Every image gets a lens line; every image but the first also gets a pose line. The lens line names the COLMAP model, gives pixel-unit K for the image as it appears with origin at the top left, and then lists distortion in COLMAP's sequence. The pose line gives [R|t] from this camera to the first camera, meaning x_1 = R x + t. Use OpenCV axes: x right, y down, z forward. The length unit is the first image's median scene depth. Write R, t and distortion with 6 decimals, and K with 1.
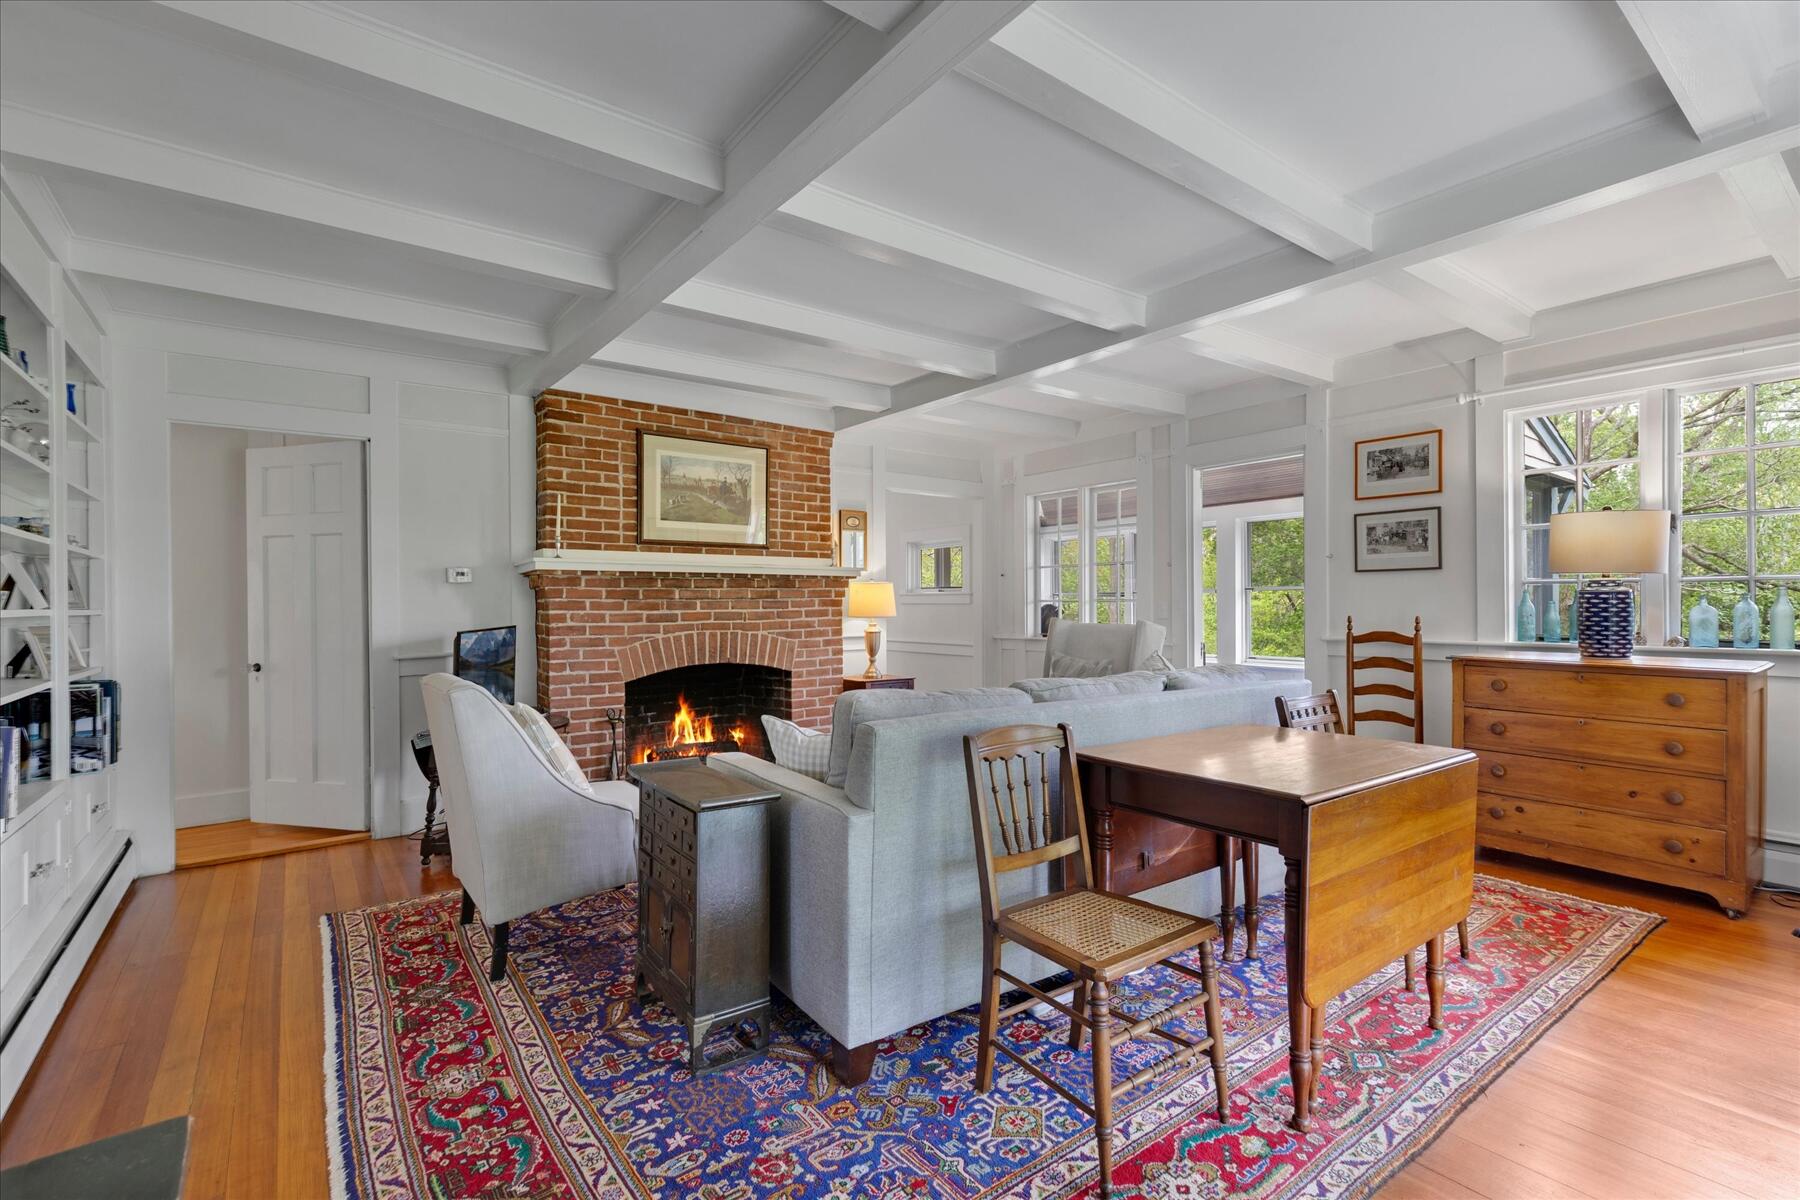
lens RADIAL K [[813.3, 0, 910.0], [0, 813.3, 602.1], [0, 0, 1]] dist [0.004174, 0.000096]
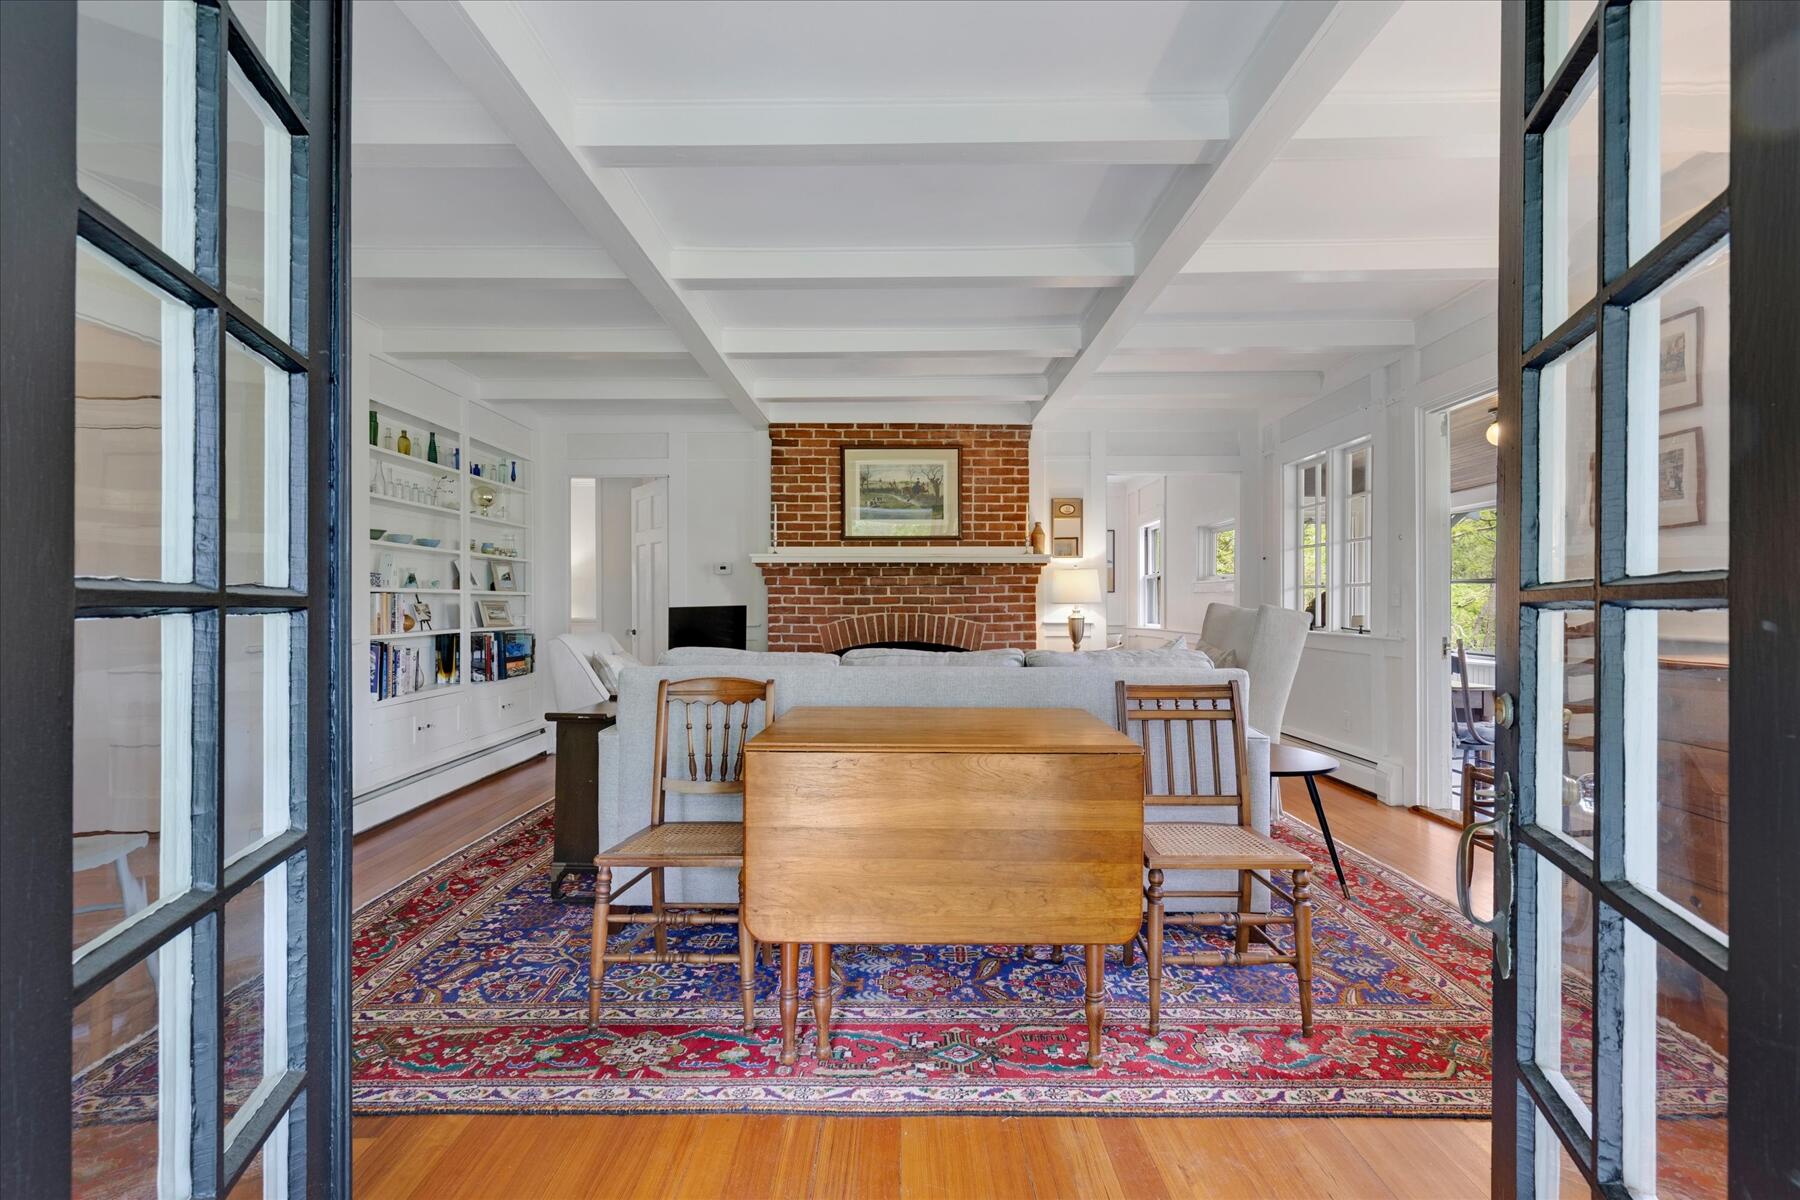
lens RADIAL K [[813.3, 0, 910.0], [0, 813.3, 602.1], [0, 0, 1]] dist [0.004174, 0.000096]
pose [[0.794524, 0.002854, -0.607226, 0.482717], [-0.001449, 0.999995, 0.002804, 0.017168], [0.607231, -0.001348, 0.794524, 0.098346]]
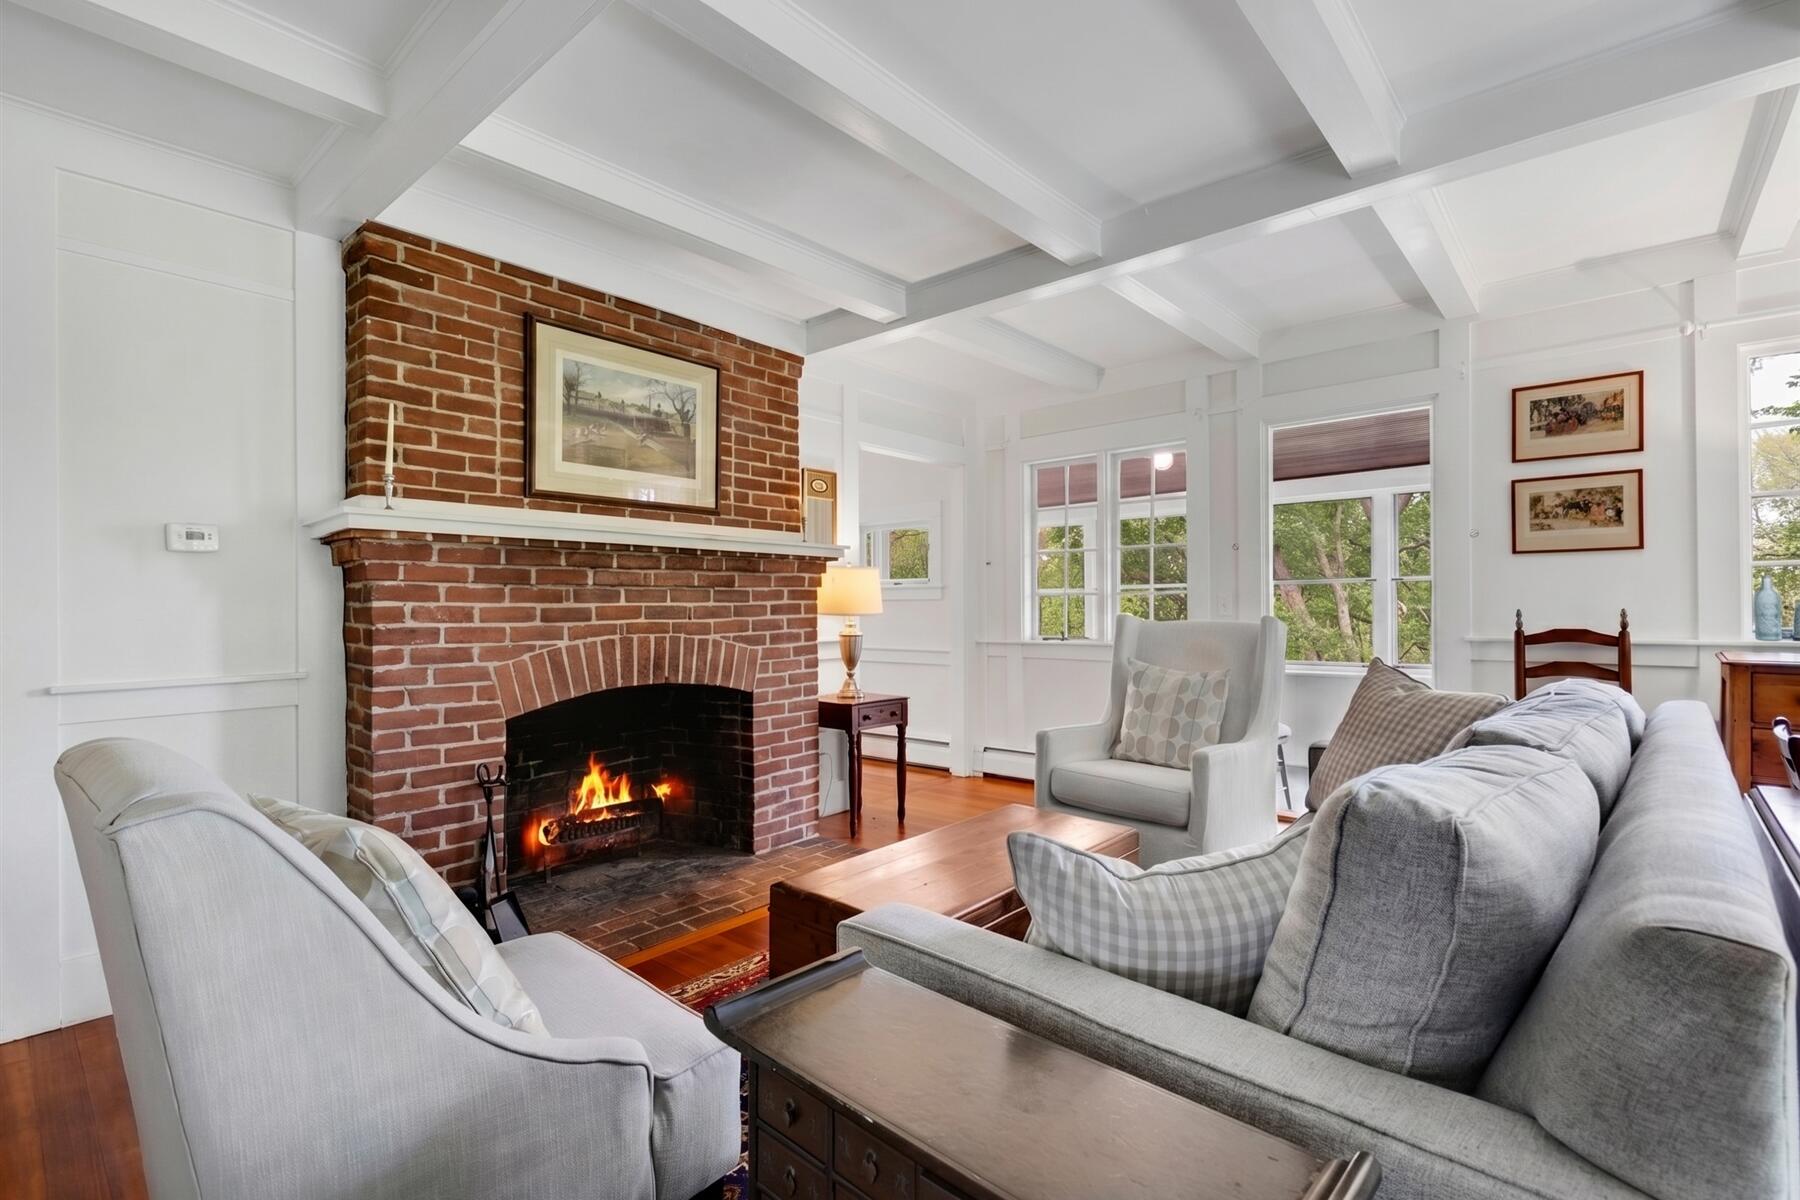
lens RADIAL K [[813.3, 0, 910.0], [0, 813.3, 602.1], [0, 0, 1]] dist [0.004174, 0.000096]
pose [[0.979697, 0.000975, 0.200480, -0.170292], [0.000038, 0.999987, -0.005051, 0.012752], [-0.200482, 0.004956, 0.979685, 0.327667]]
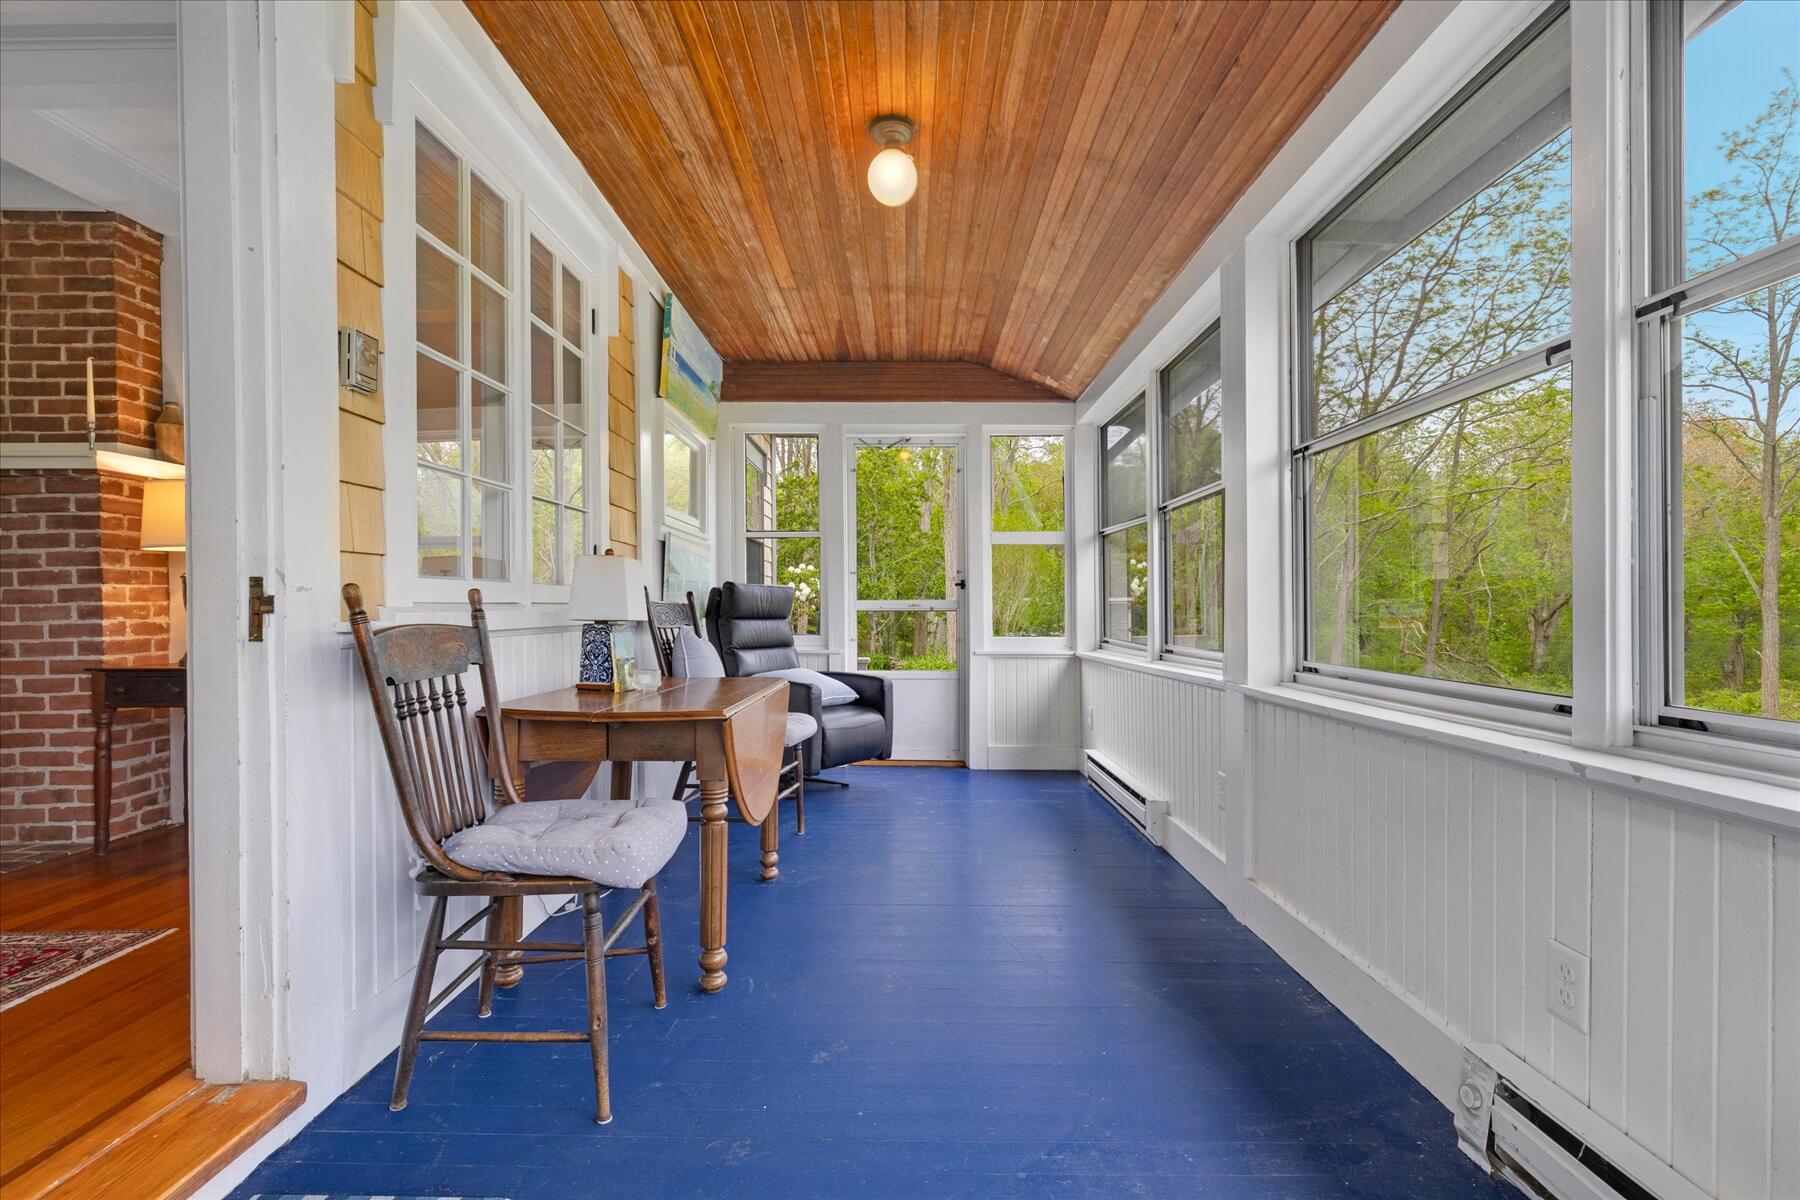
lens RADIAL K [[813.3, 0, 910.0], [0, 813.3, 602.1], [0, 0, 1]] dist [0.004174, 0.000096]
pose [[0.795854, -0.003352, -0.605480, 0.776261], [0.005495, 0.999983, 0.001687, 0.065140], [0.605464, -0.004670, 0.795859, 1.037590]]
